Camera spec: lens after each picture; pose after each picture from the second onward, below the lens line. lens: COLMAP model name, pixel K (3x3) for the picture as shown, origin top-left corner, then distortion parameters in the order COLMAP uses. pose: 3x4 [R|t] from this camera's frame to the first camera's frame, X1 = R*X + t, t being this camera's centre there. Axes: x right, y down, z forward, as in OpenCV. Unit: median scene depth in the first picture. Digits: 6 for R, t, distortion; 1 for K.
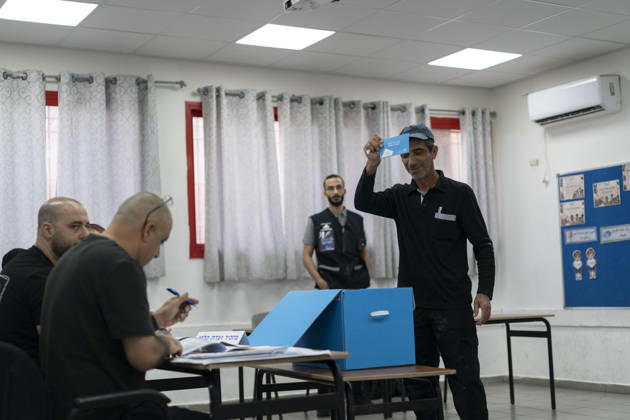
lens RADIAL K [[984.4, 0, 315.0], [0, 984.4, 210.0], [0, 0, 1]] dist [-0.013564, -0.015306]
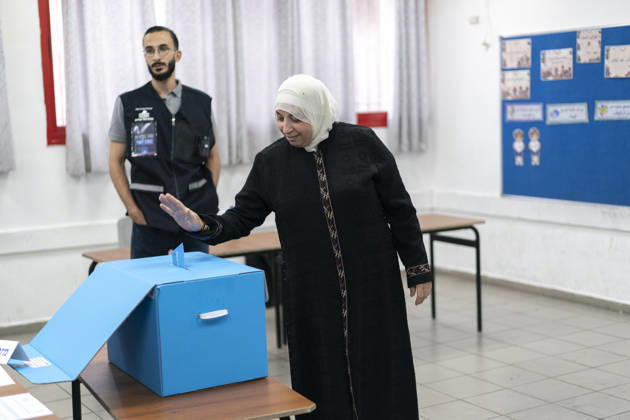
lens RADIAL K [[984.4, 0, 315.0], [0, 984.4, 210.0], [0, 0, 1]] dist [-0.013564, -0.015306]
pose [[0.998984, -0.000718, 0.045062, 0.054161], [-0.007852, 0.981810, 0.189704, -0.051268], [-0.044379, -0.189866, 0.980807, 0.168002]]
